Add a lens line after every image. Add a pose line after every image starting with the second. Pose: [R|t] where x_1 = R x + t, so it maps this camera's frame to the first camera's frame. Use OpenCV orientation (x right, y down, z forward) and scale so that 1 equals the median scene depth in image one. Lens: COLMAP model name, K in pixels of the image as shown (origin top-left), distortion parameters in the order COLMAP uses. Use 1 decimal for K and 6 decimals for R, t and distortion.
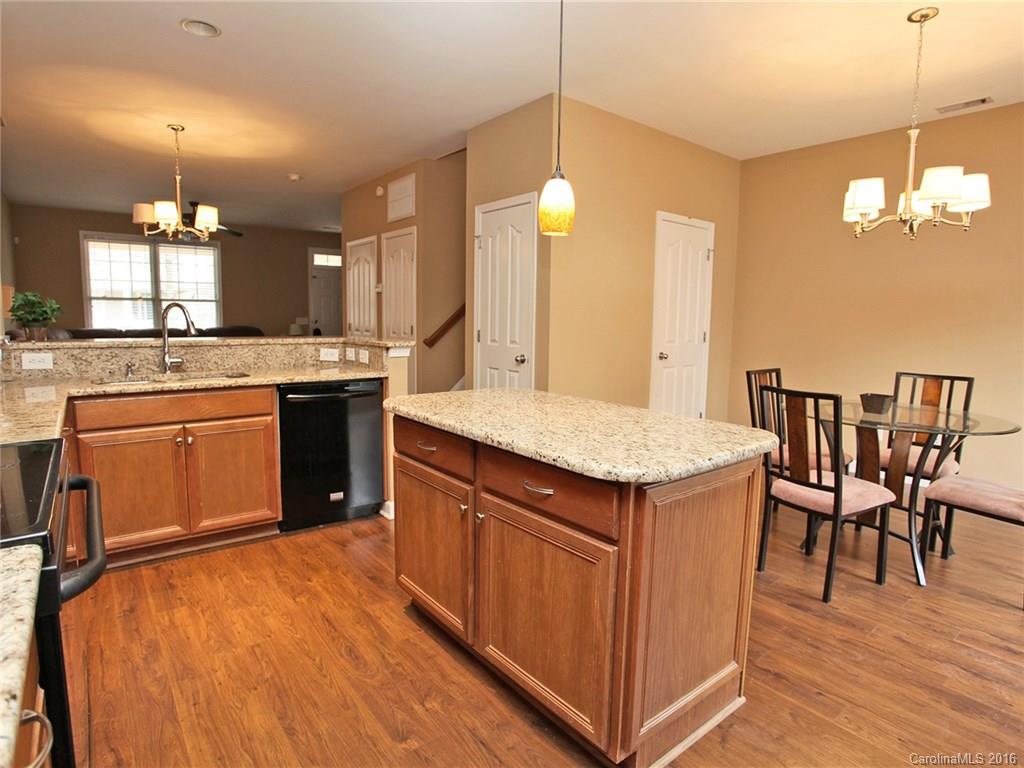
lens RADIAL K [[560.3, 0, 511.7], [0, 560.3, 382.2], [0, 0, 1]] dist [-0.070332, 0.028048]
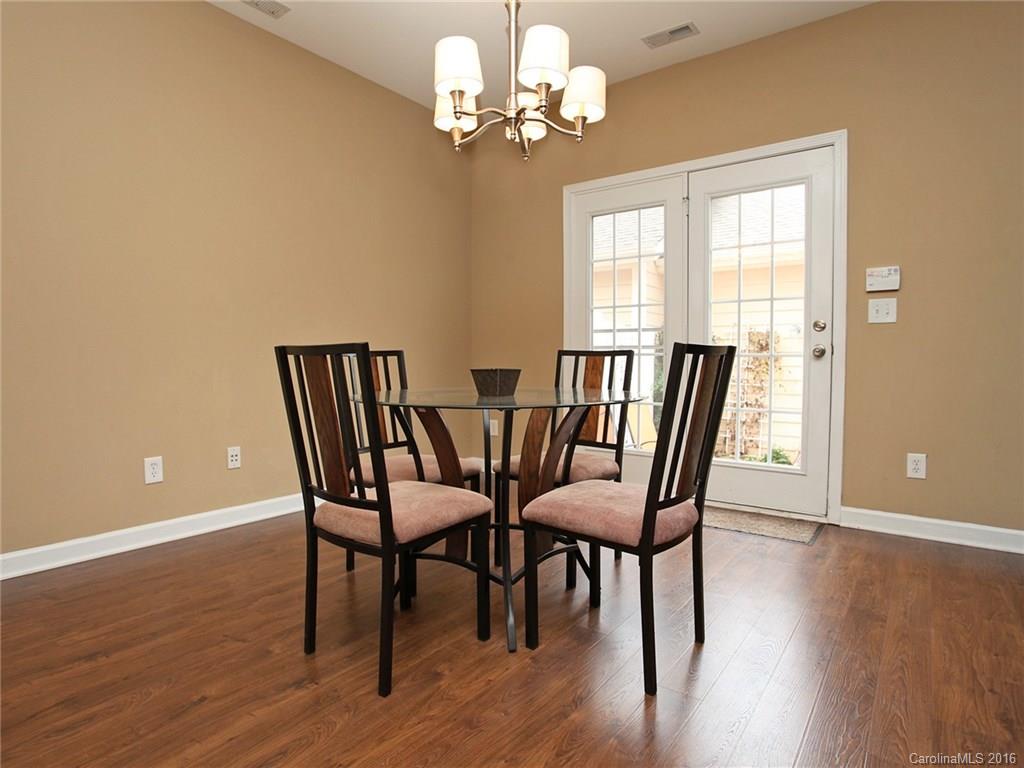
lens RADIAL K [[560.3, 0, 502.9], [0, 560.3, 378.5], [0, 0, 1]] dist [-0.070332, 0.028048]
pose [[-0.239415, -0.047439, 0.969758, -0.008261], [0.110025, 0.991046, 0.075644, -0.015958], [-0.964663, 0.124807, -0.232052, 1.237290]]
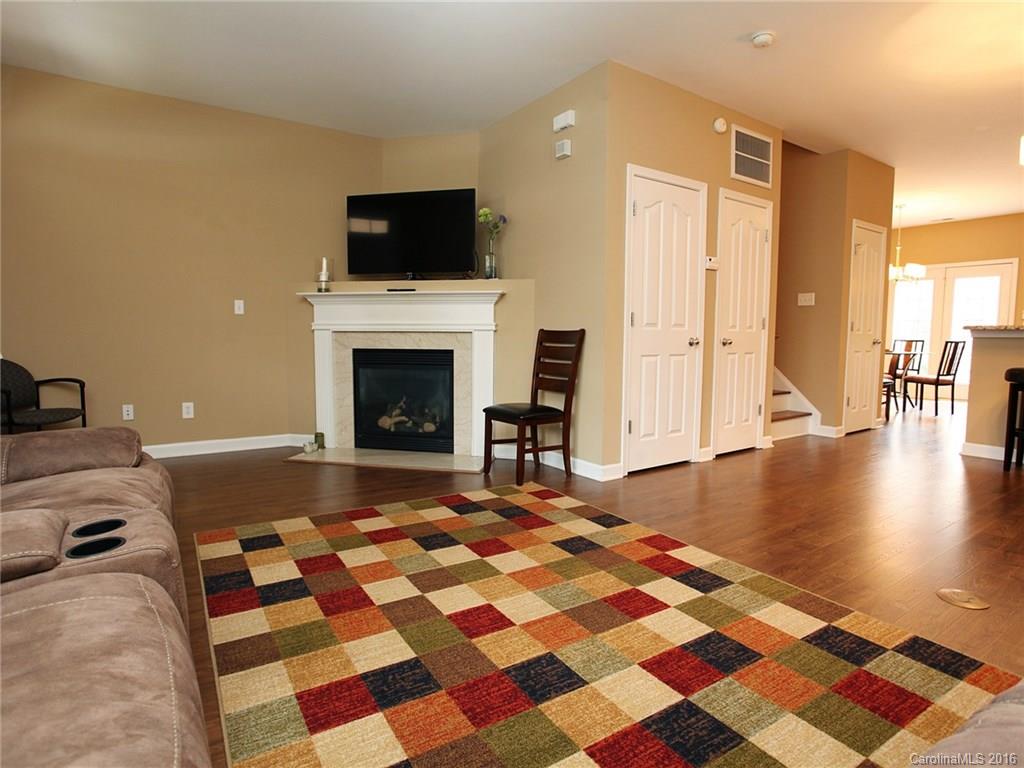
lens RADIAL K [[560.3, 0, 516.0], [0, 560.3, 378.9], [0, 0, 1]] dist [-0.070332, 0.028048]
pose [[0.067815, -0.096194, 0.993050, -2.175506], [0.111743, 0.989811, 0.088249, -0.261753], [-0.991421, 0.104981, 0.077873, 2.755212]]
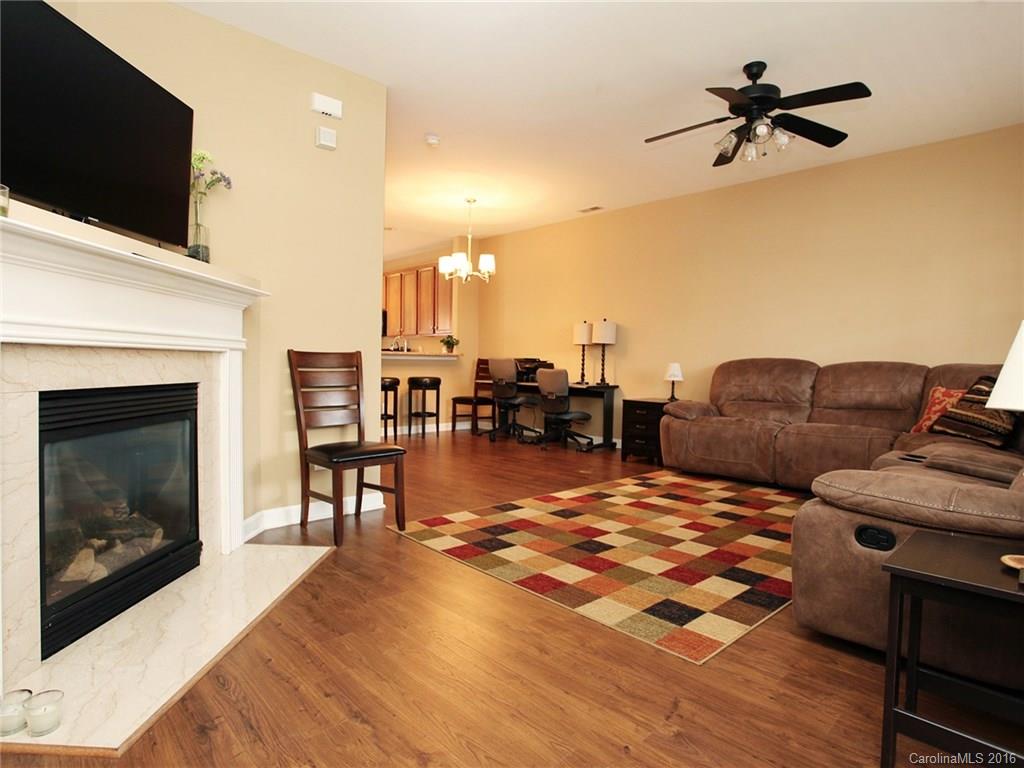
lens RADIAL K [[560.3, 0, 510.7], [0, 560.3, 380.7], [0, 0, 1]] dist [-0.070332, 0.028048]
pose [[-0.995418, -0.026233, -0.091951, -0.990946], [-0.039452, 0.988639, 0.145043, -0.375584], [0.087102, 0.148006, -0.985143, 3.984378]]
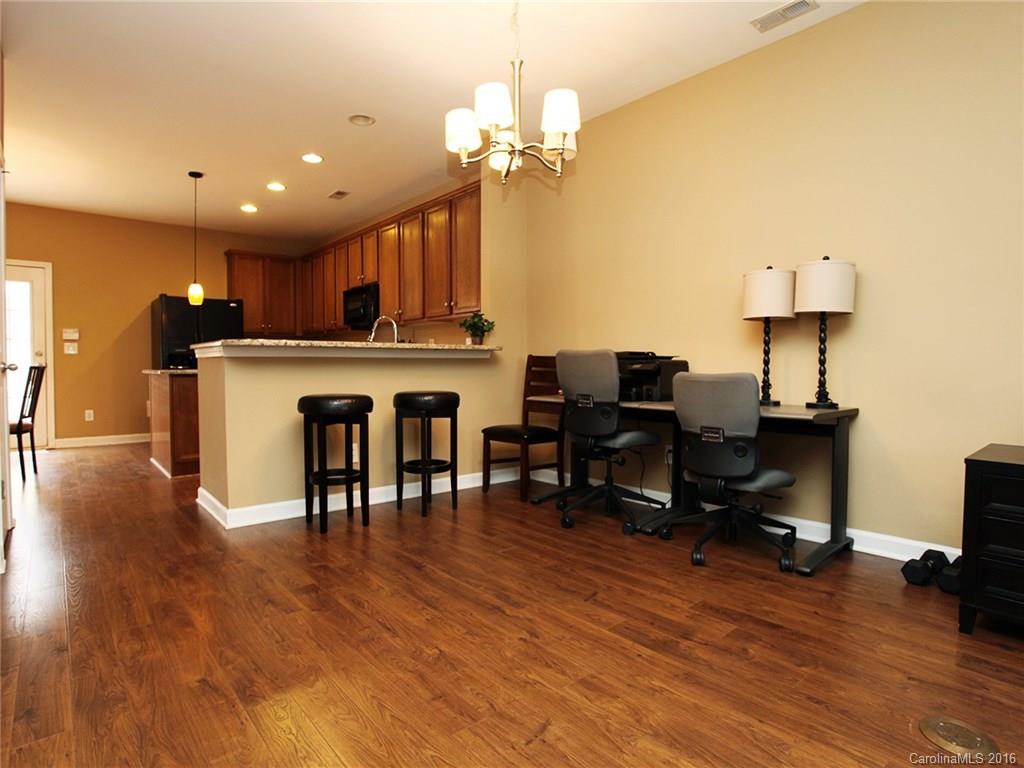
lens RADIAL K [[560.3, 0, 509.4], [0, 560.3, 383.6], [0, 0, 1]] dist [-0.070332, 0.028048]
pose [[-0.999394, -0.014745, -0.031520, -0.981958], [-0.019148, 0.989348, 0.144302, -0.208598], [0.029056, 0.144818, -0.989032, 2.661813]]
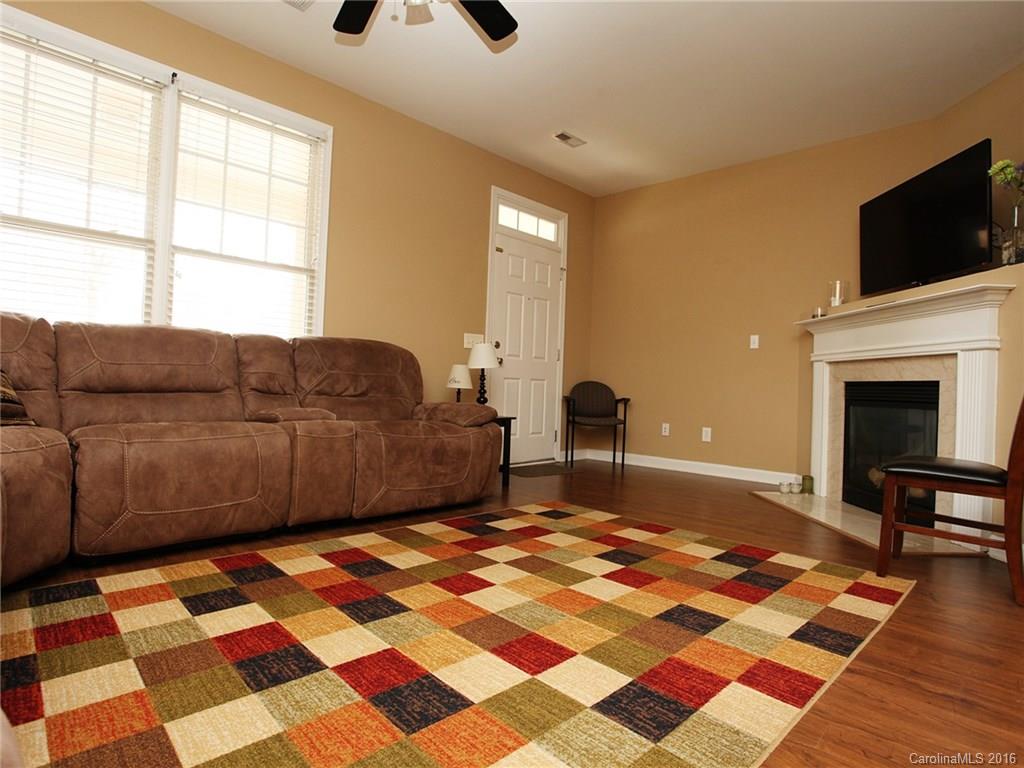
lens RADIAL K [[560.3, 0, 508.1], [0, 560.3, 380.7], [0, 0, 1]] dist [-0.070332, 0.028048]
pose [[0.991823, 0.017445, 0.126424, -1.555530], [-0.001617, 0.992252, -0.124232, -0.085545], [-0.127612, 0.123012, 0.984166, 2.096901]]
